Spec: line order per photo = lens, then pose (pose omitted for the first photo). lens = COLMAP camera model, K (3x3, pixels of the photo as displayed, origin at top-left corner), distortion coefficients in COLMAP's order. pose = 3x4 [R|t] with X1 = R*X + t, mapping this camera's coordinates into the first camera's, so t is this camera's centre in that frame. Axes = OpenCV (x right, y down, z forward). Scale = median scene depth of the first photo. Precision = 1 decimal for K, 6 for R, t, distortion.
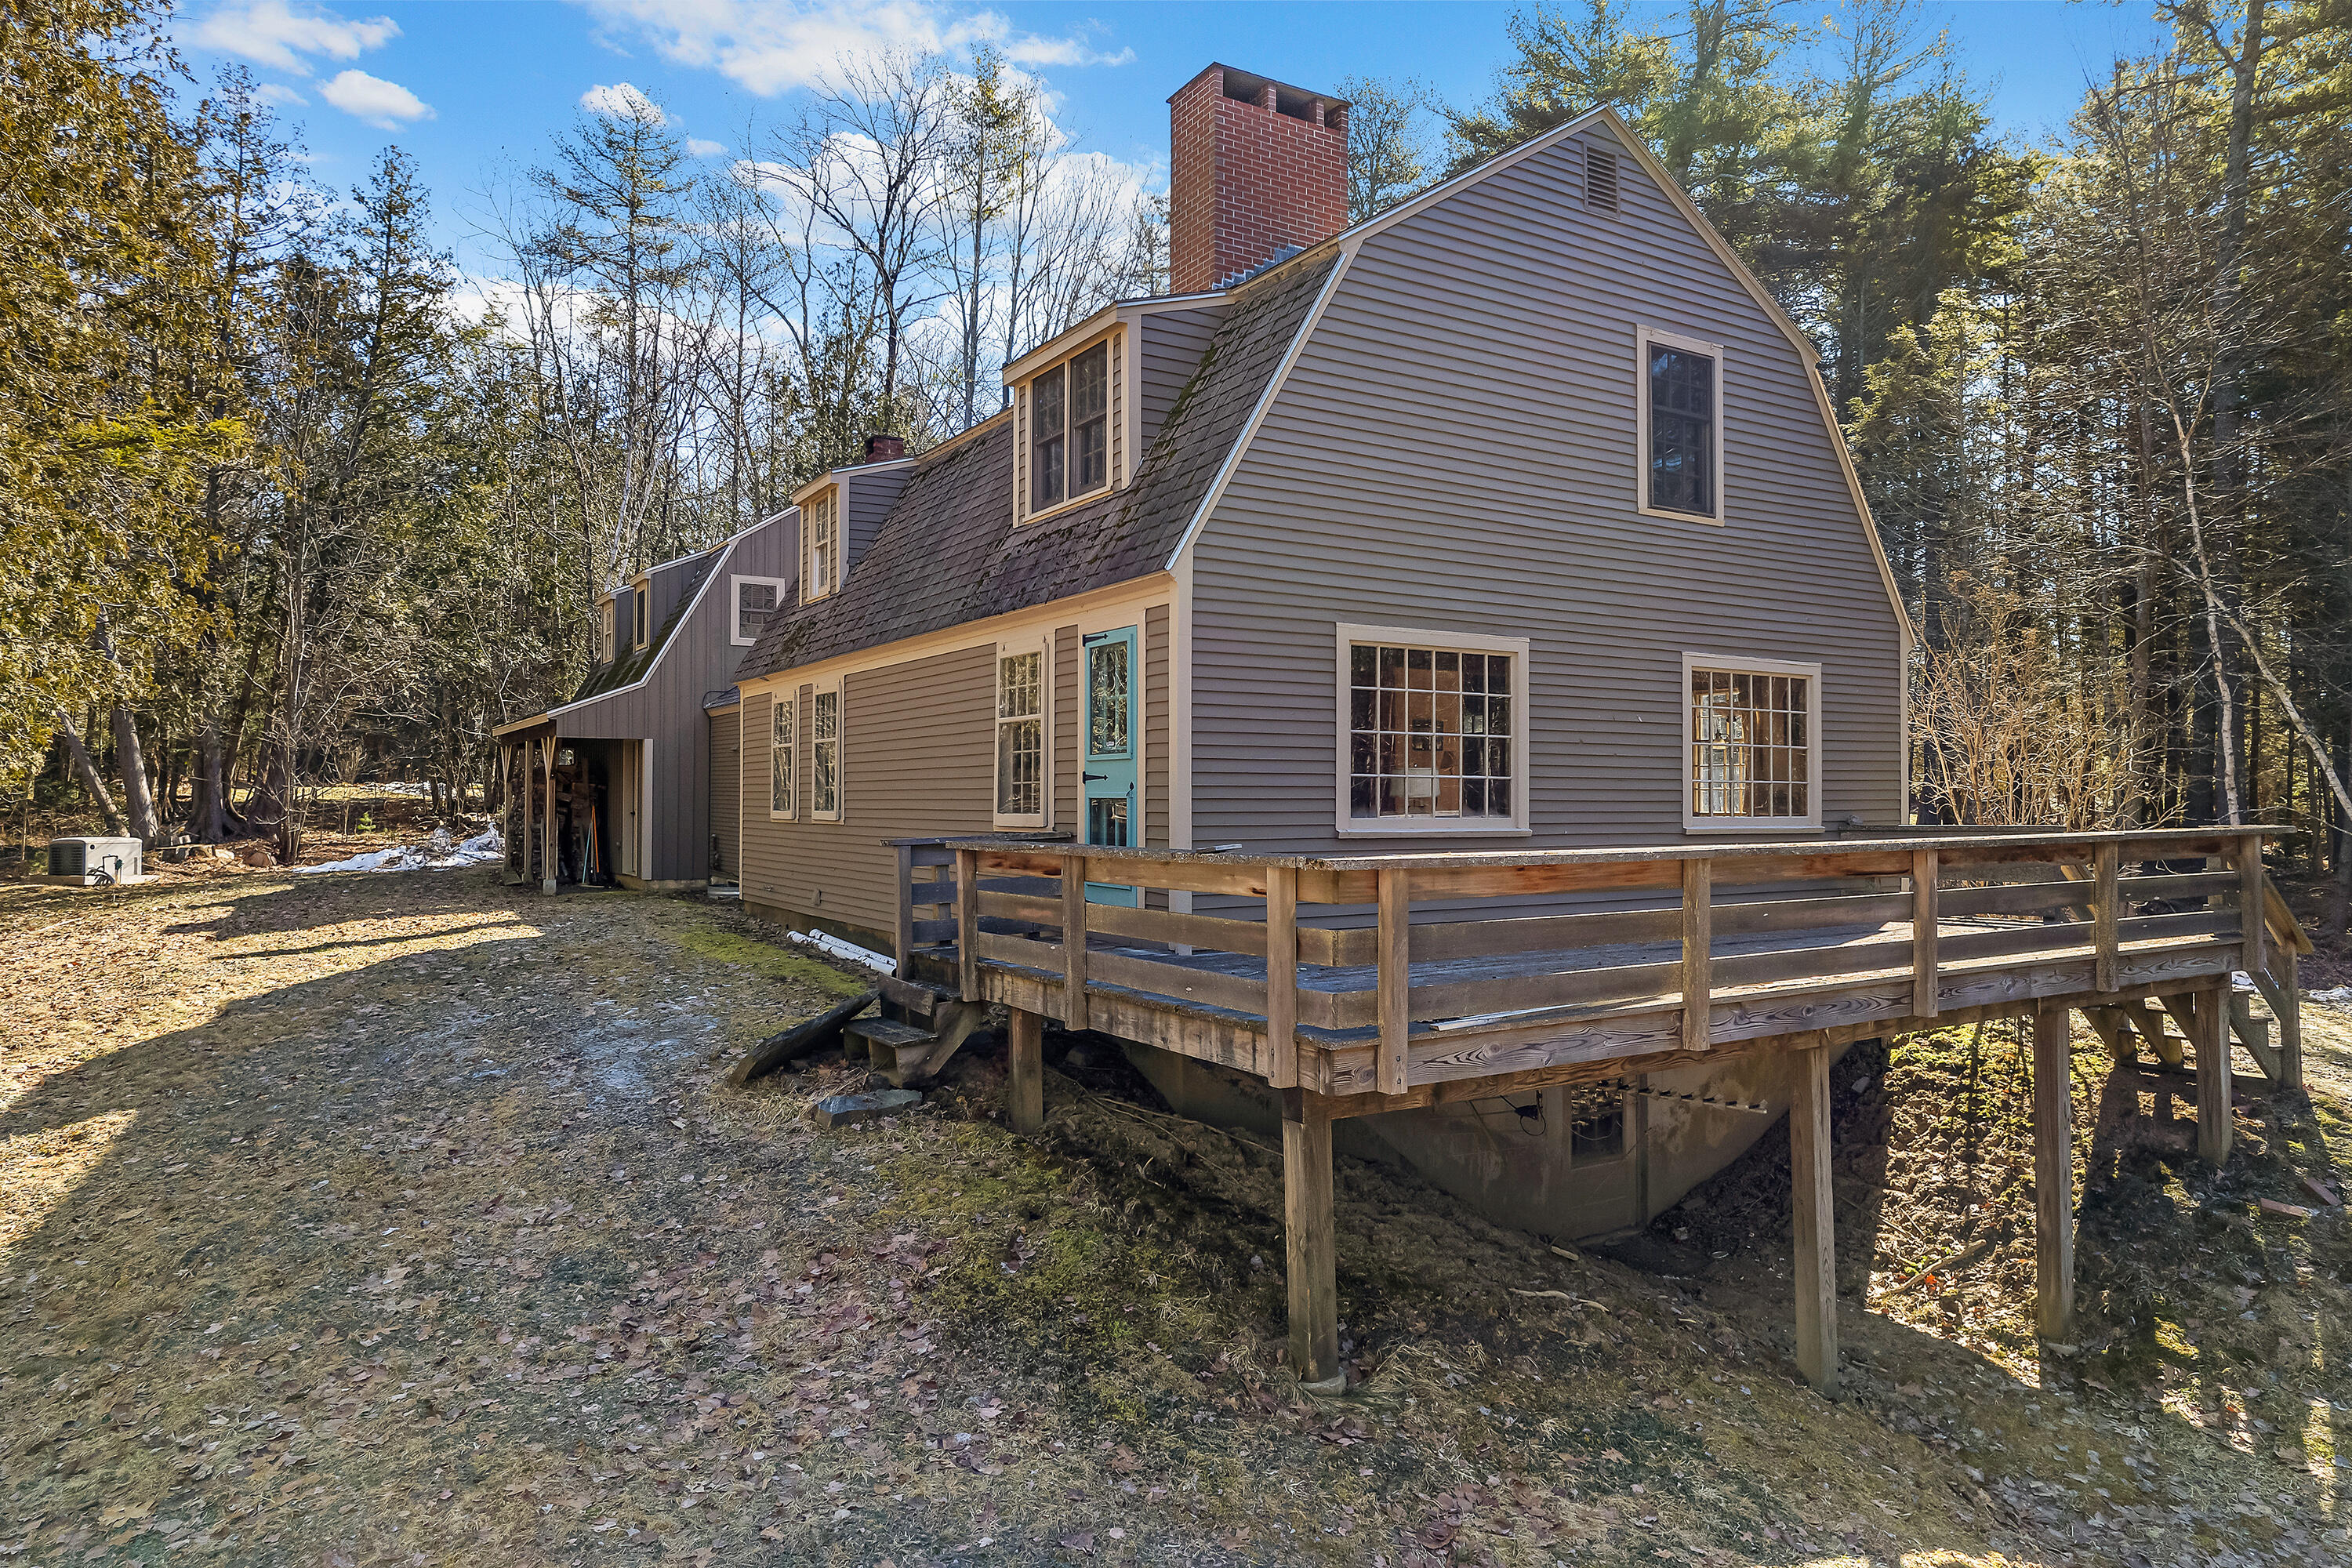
lens RADIAL K [[1495.5, 0, 1184.2], [0, 1495.5, 785.4], [0, 0, 1]] dist [0.004123, 0.015668]
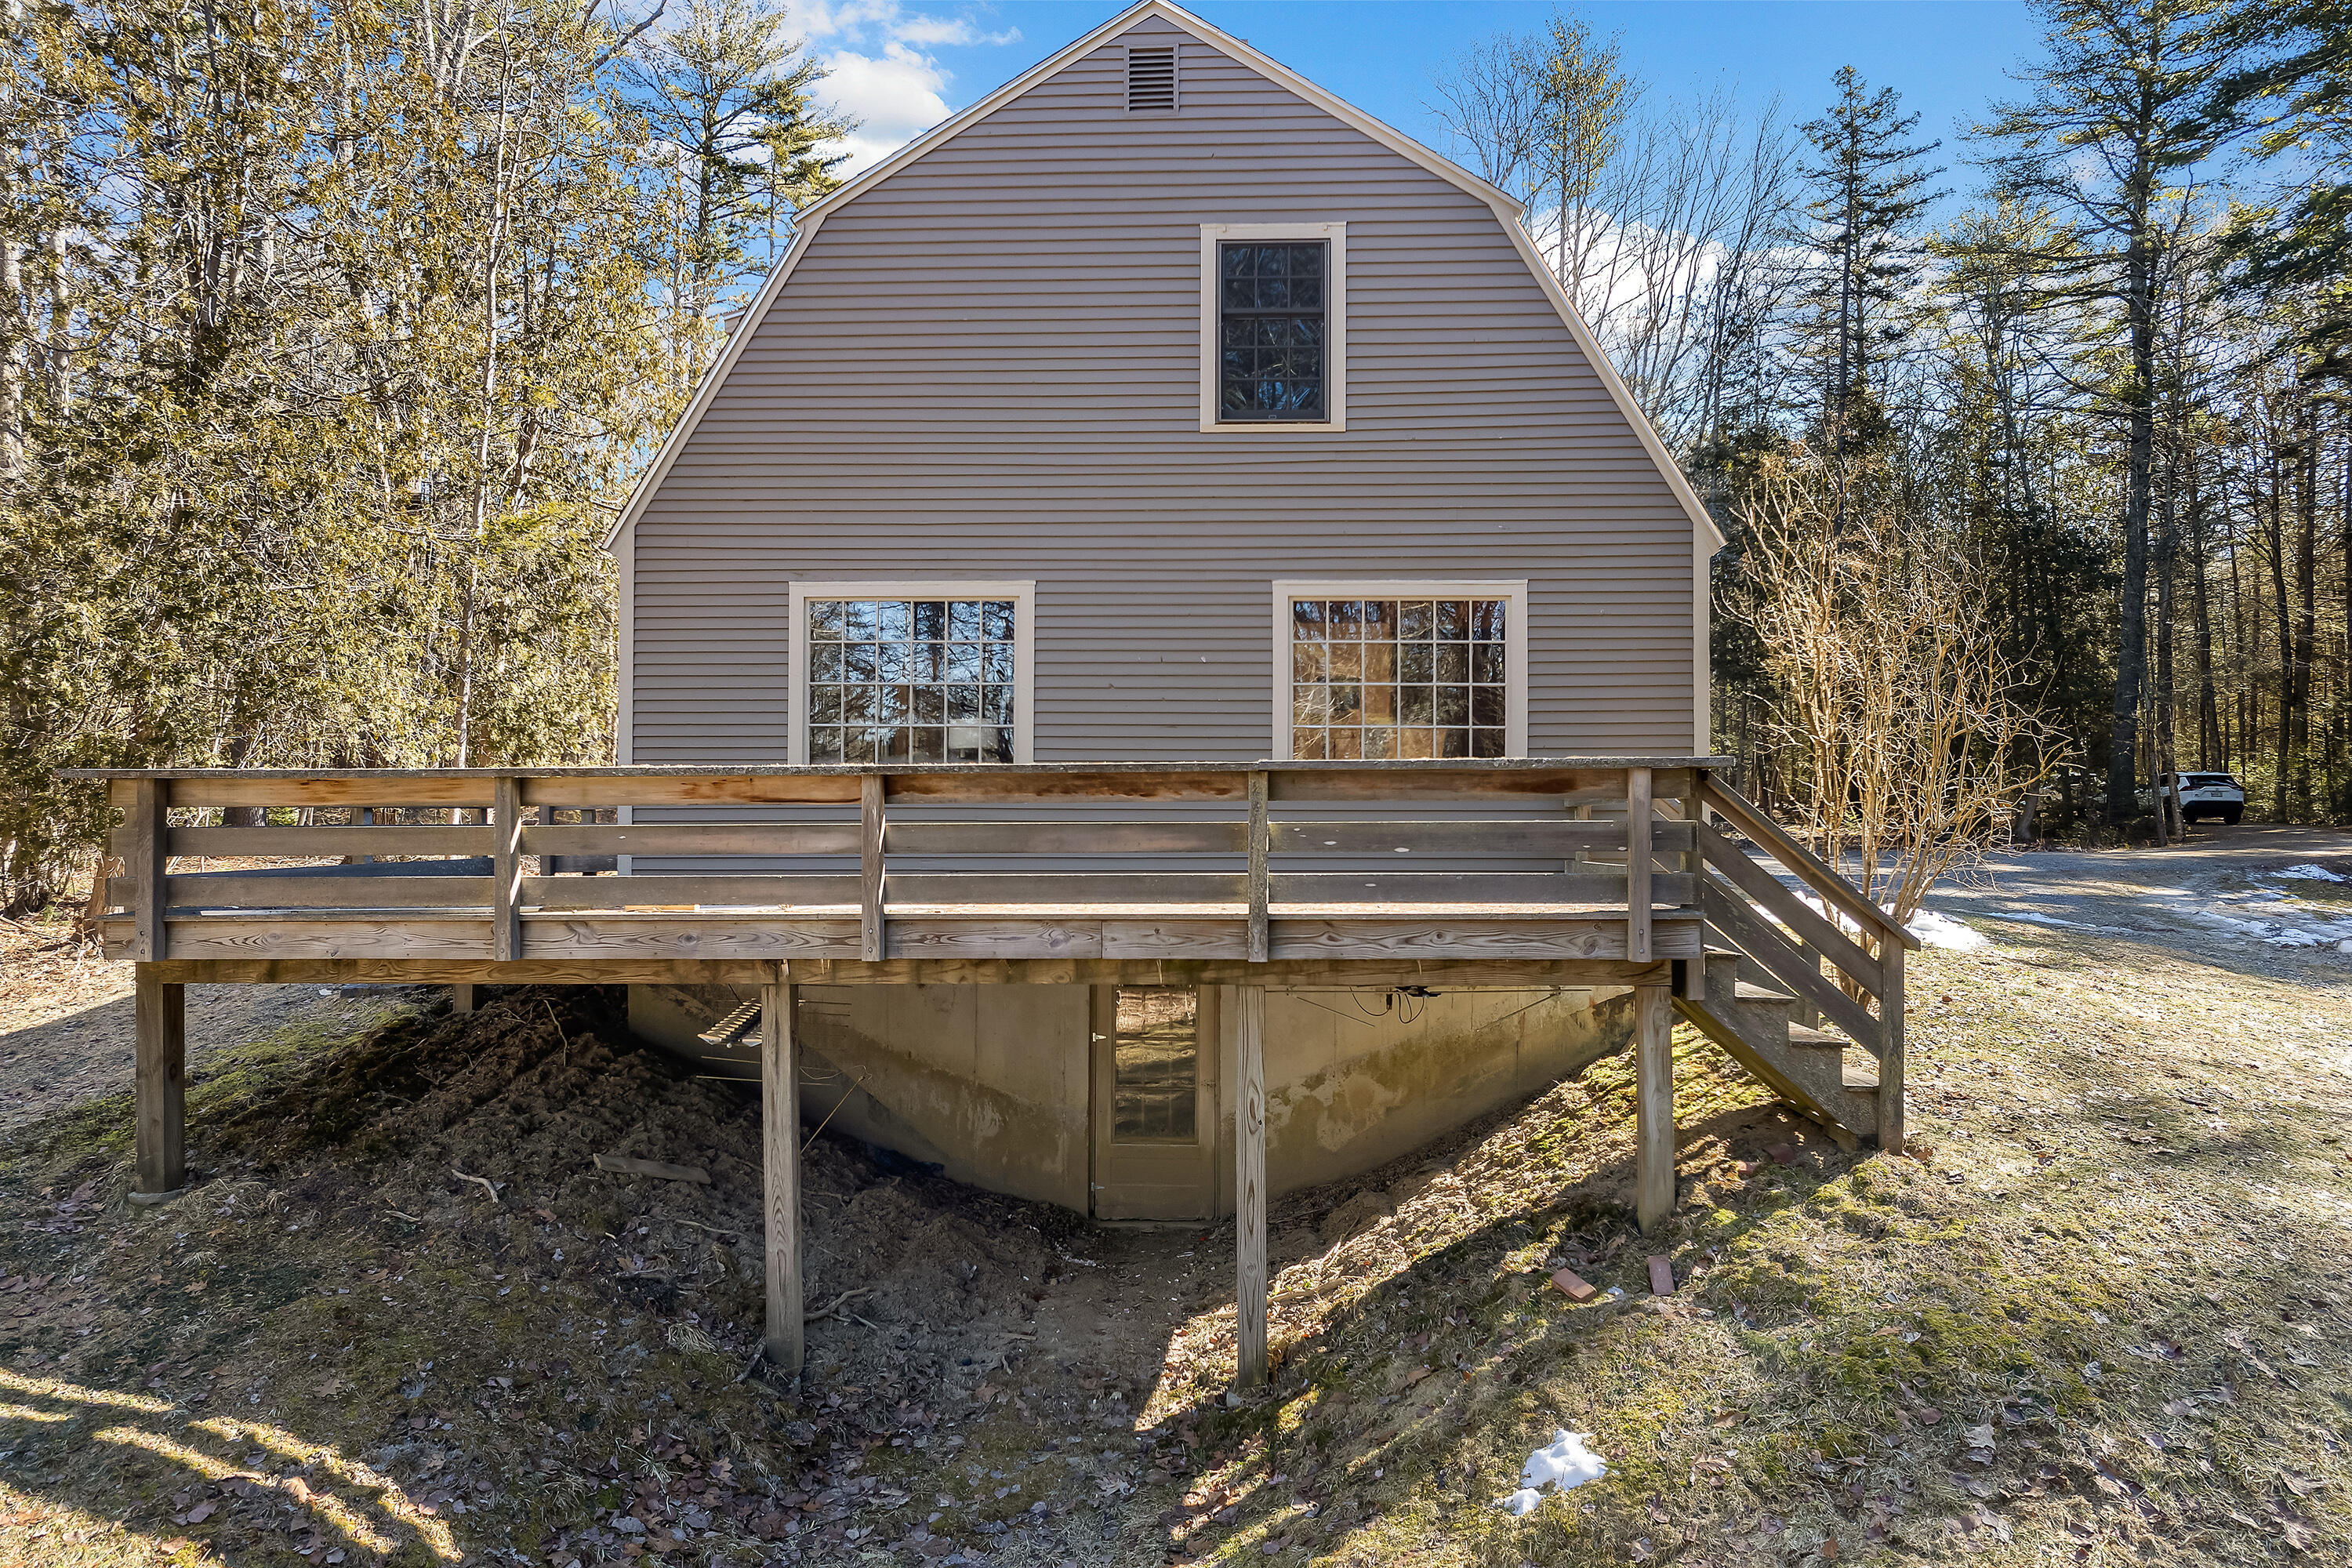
lens RADIAL K [[1495.5, 0, 1163.9], [0, 1495.5, 774.5], [0, 0, 1]] dist [0.004123, 0.015668]
pose [[0.819969, -0.008171, -0.572350, 0.756353], [0.002005, 0.999933, -0.011403, 0.034101], [0.572405, 0.008202, 0.819930, 0.231893]]
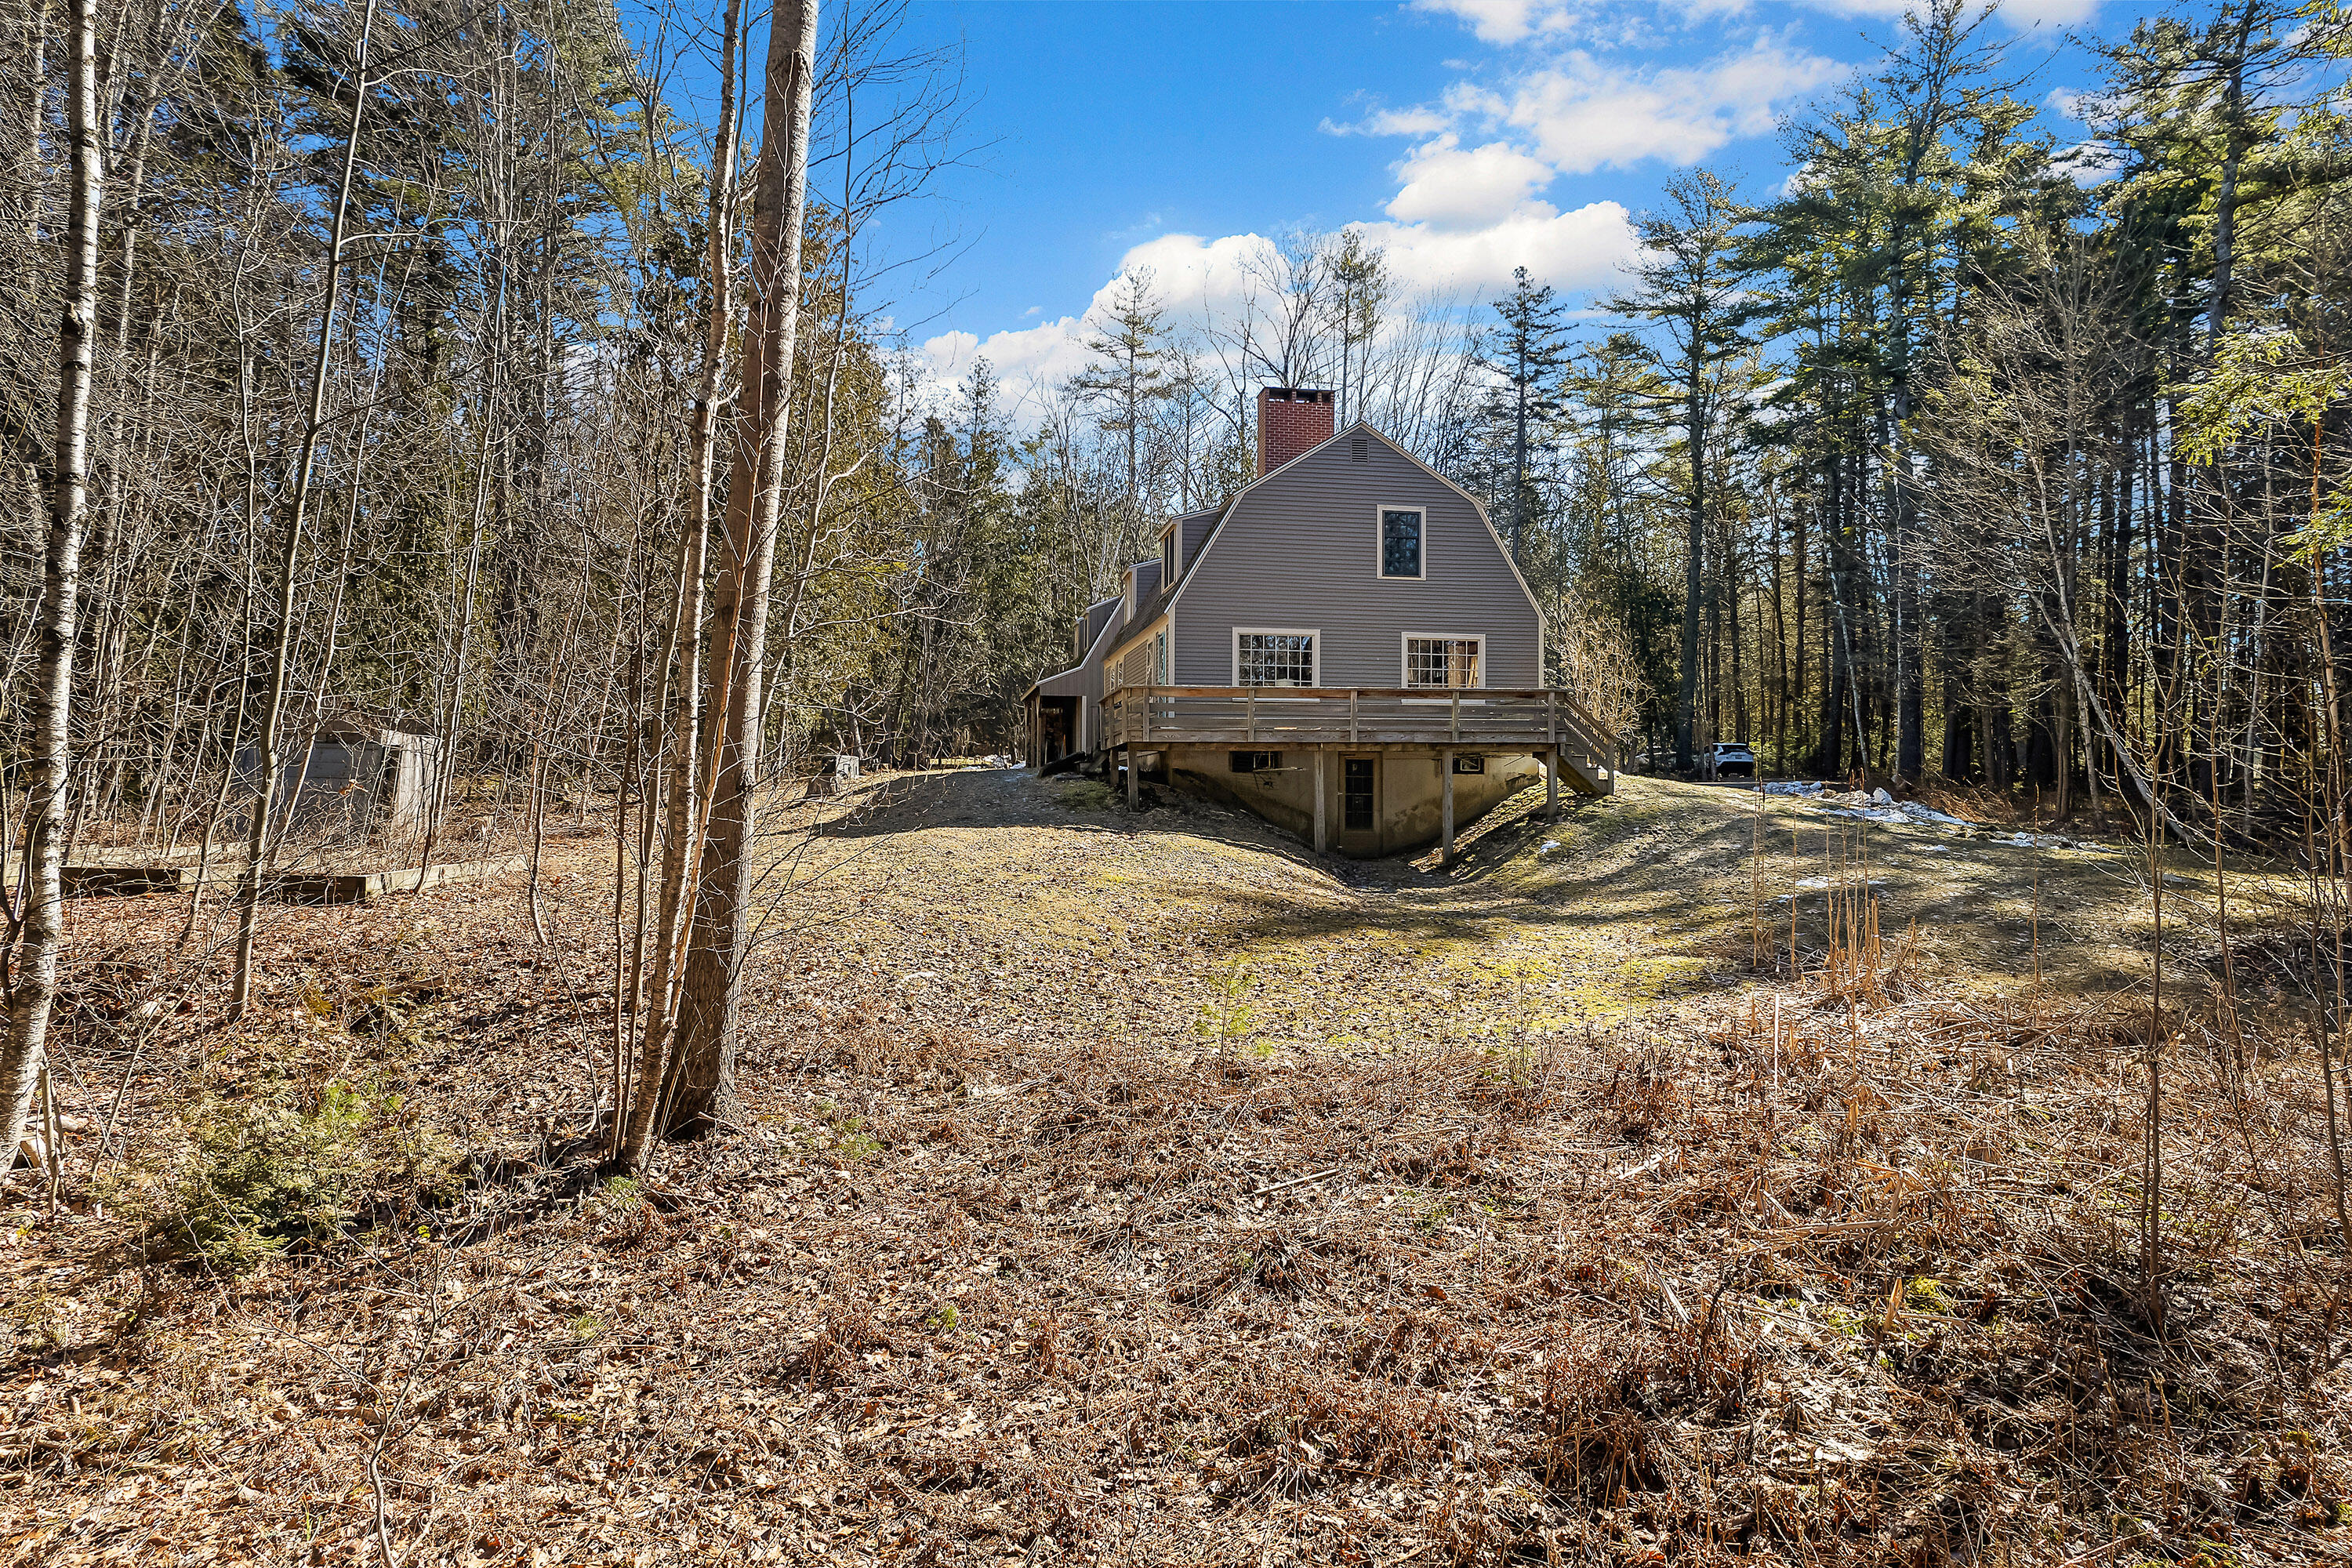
lens RADIAL K [[1495.5, 0, 1179.1], [0, 1495.5, 782.3], [0, 0, 1]] dist [0.004123, 0.015668]
pose [[0.931034, -0.003191, -0.364918, 0.865945], [0.002160, 0.999992, -0.003235, 0.163657], [0.364925, 0.002224, 0.931034, -1.414193]]
